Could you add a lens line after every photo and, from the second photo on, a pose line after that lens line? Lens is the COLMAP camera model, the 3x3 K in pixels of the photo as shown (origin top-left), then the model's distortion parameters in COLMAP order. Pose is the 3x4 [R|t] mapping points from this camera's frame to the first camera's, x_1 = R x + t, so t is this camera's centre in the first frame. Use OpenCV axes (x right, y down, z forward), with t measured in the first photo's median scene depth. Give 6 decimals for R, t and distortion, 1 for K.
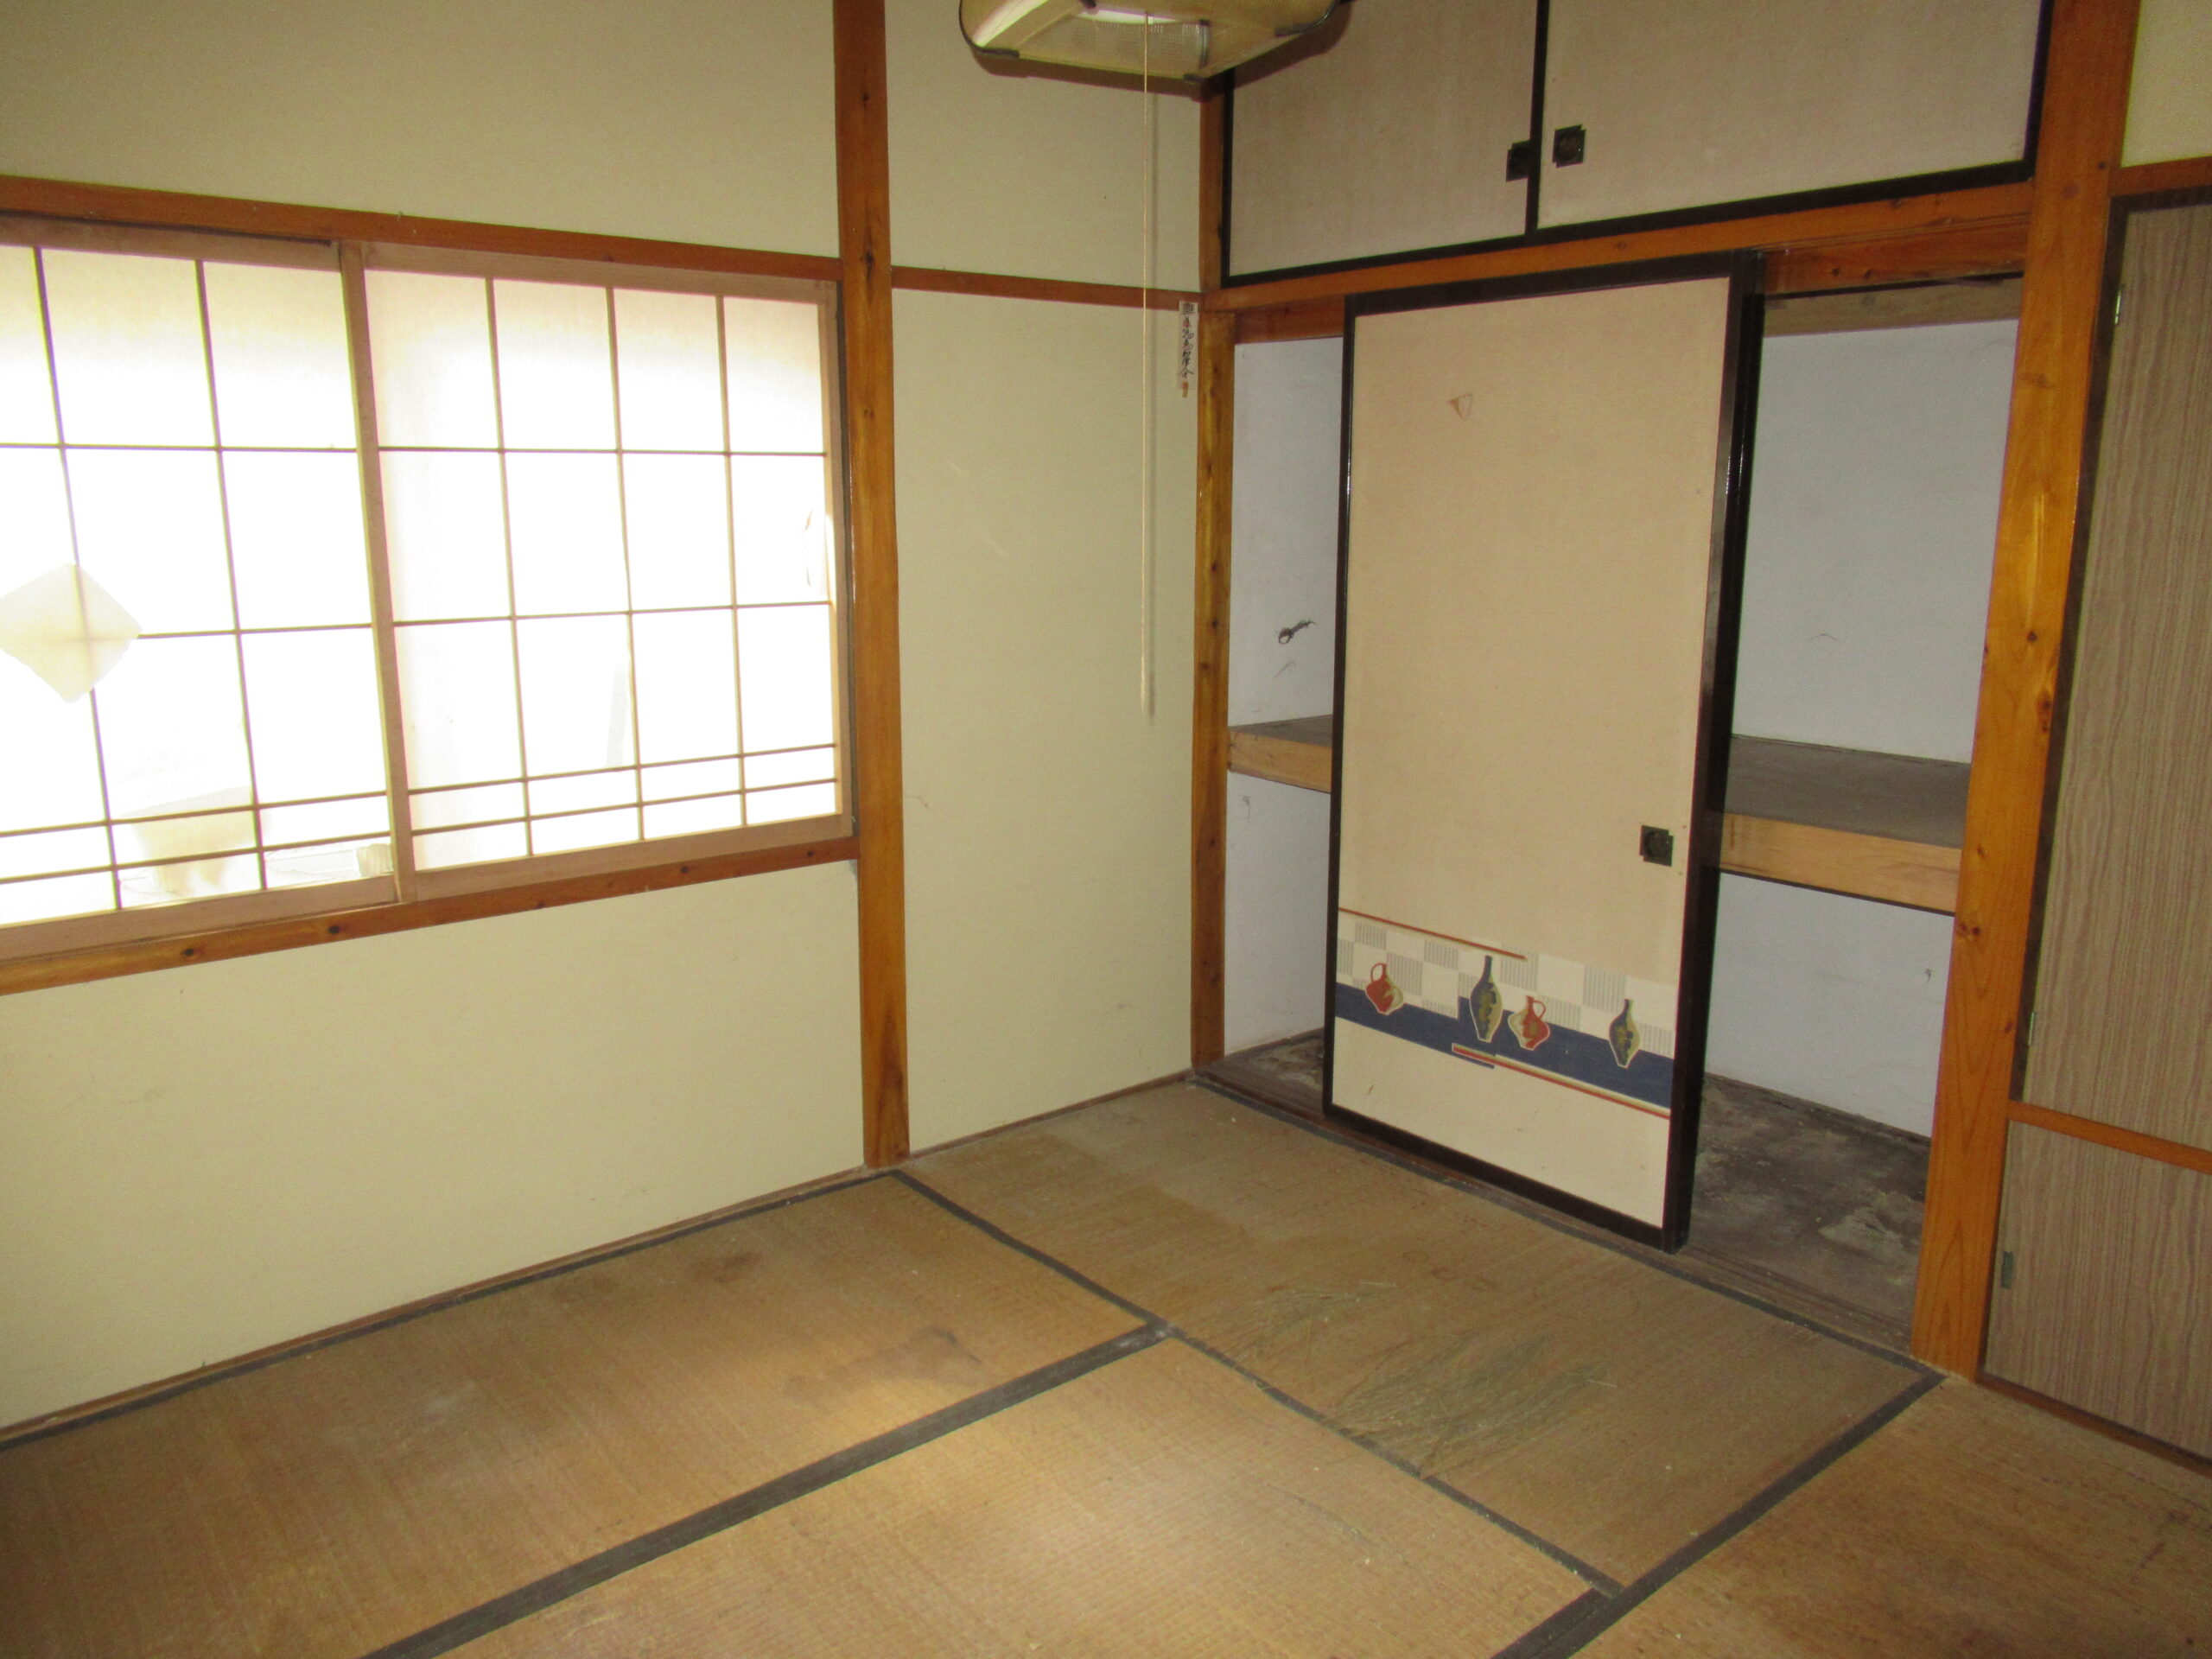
lens RADIAL K [[1653.7, 0, 1105.7], [0, 1653.7, 825.2], [0, 0, 1]] dist [-0.020462, 0.001172]
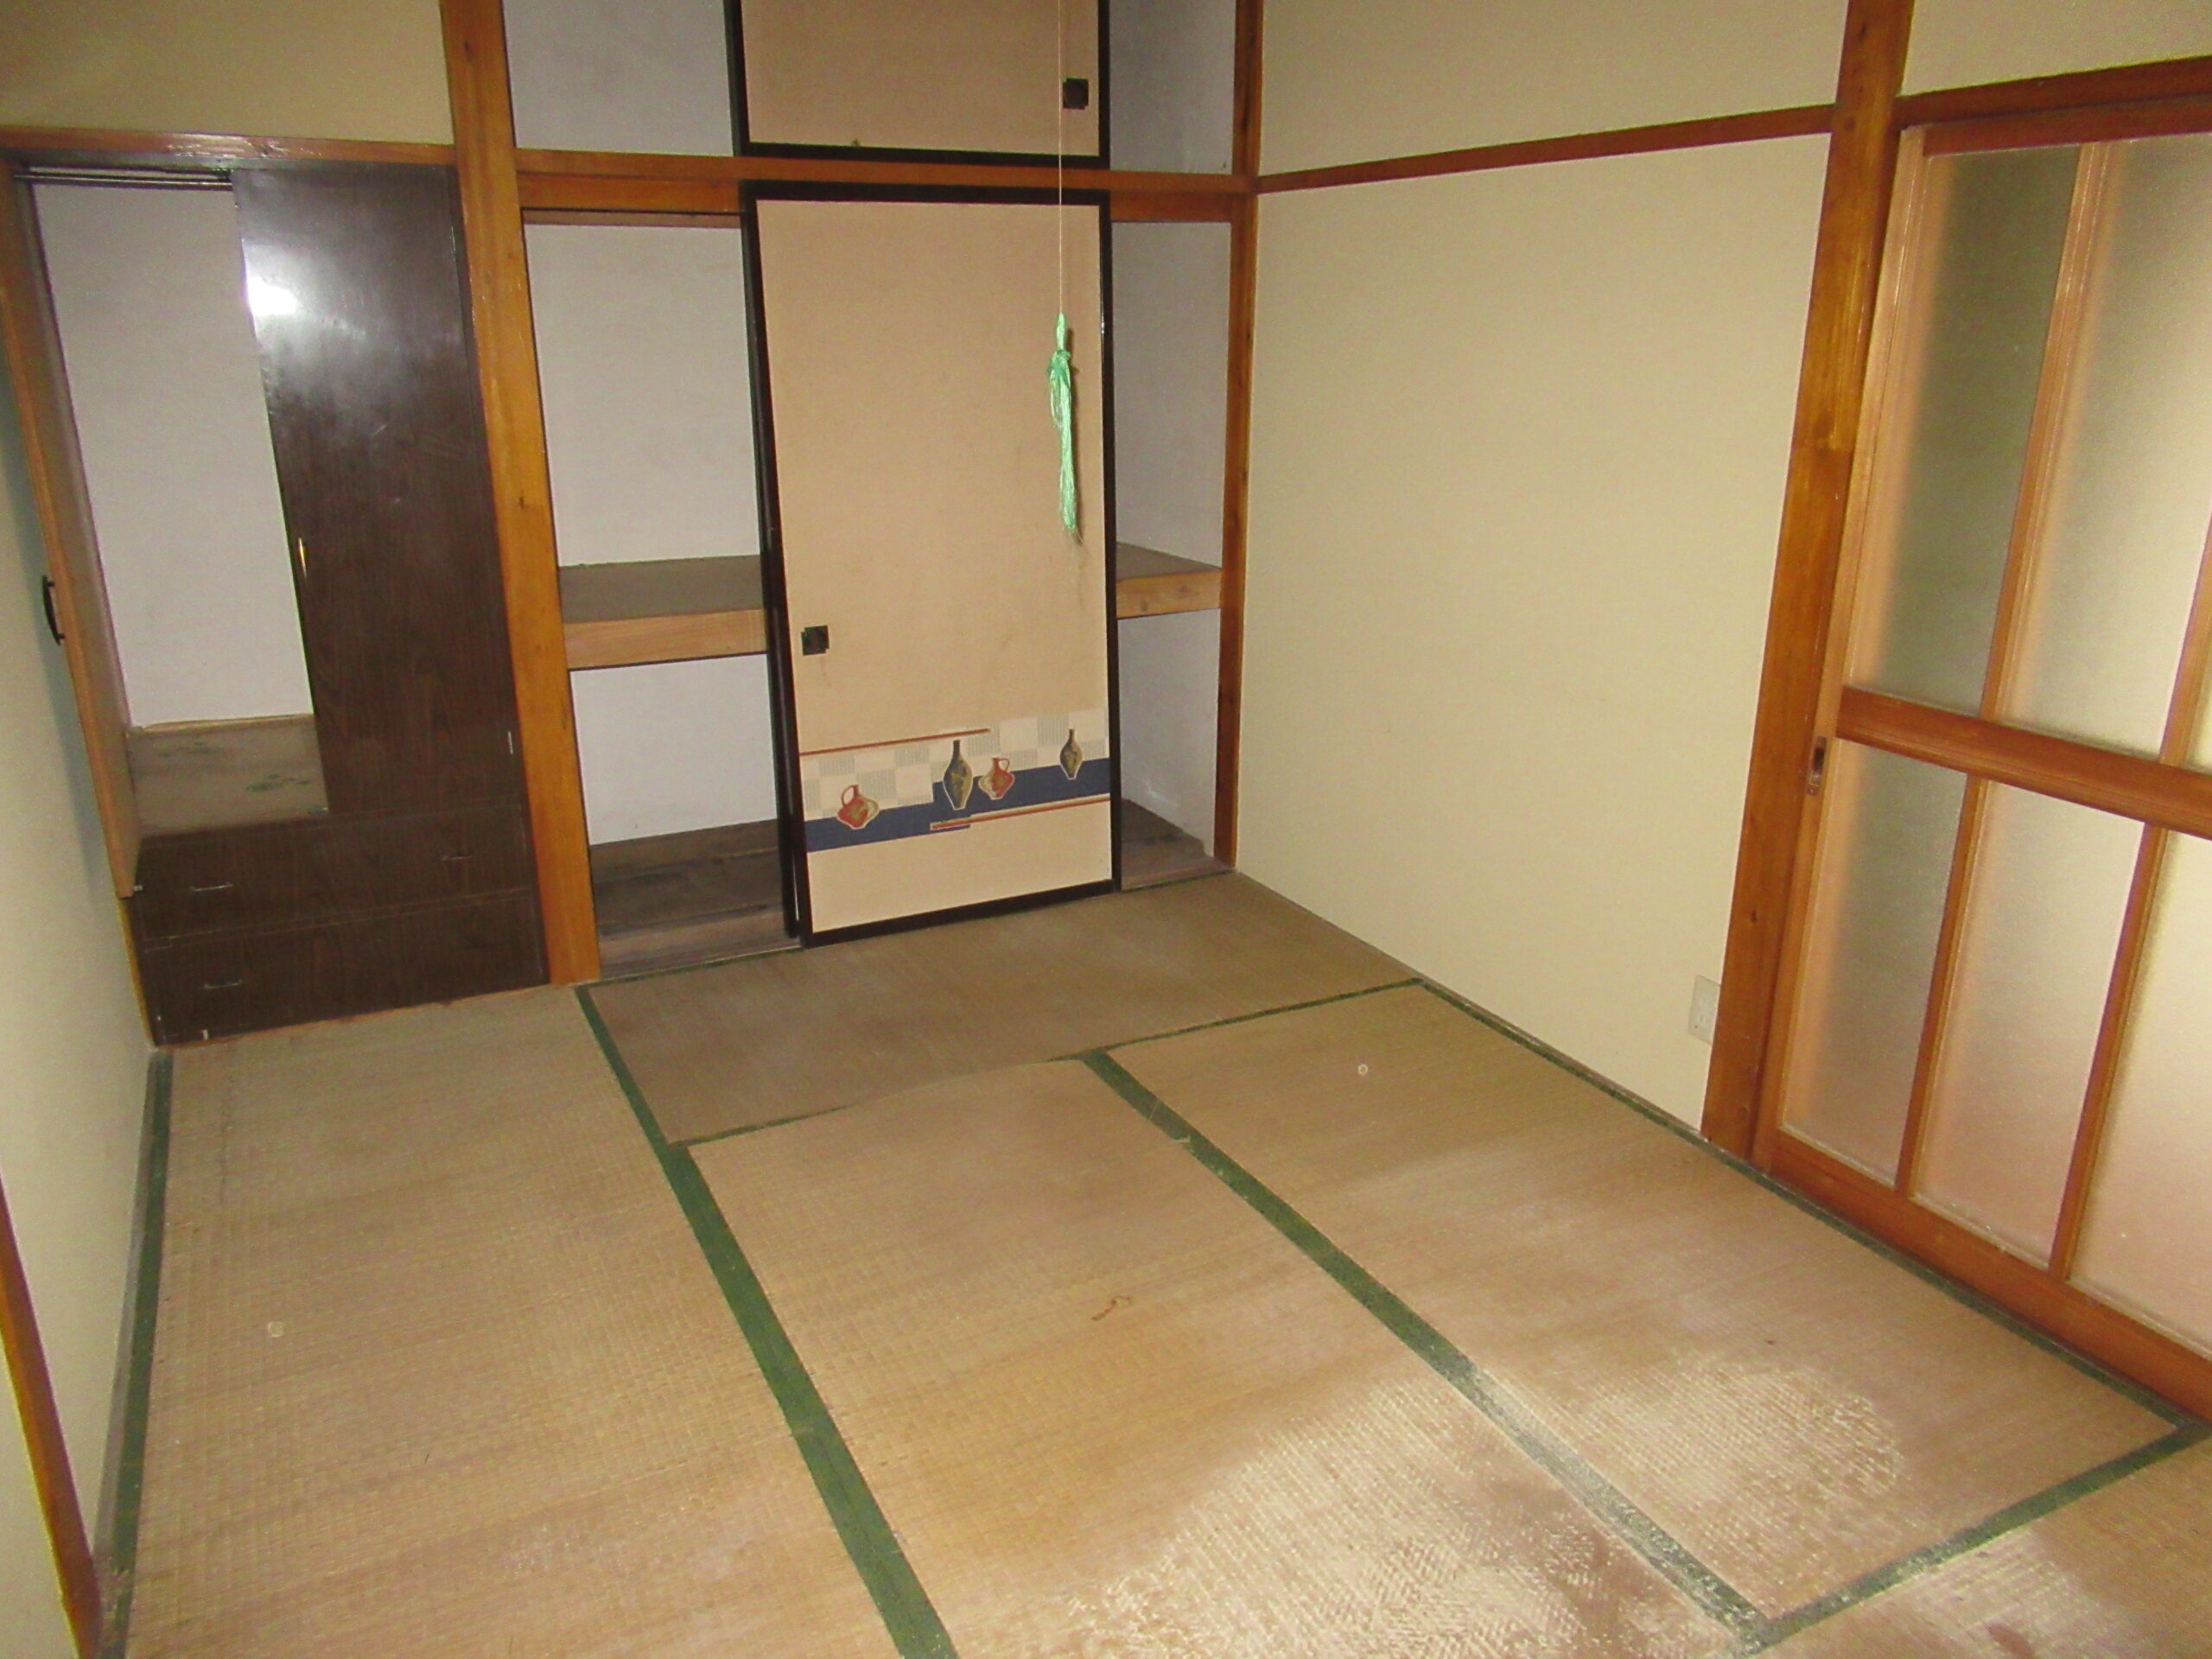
lens RADIAL K [[1653.7, 0, 1104.0], [0, 1653.7, 834.5], [0, 0, 1]] dist [-0.020462, 0.001172]
pose [[0.219452, -0.312697, 0.924154, -0.902883], [0.205559, 0.940801, 0.269517, -0.163494], [-0.953722, 0.130822, 0.270738, 0.573822]]
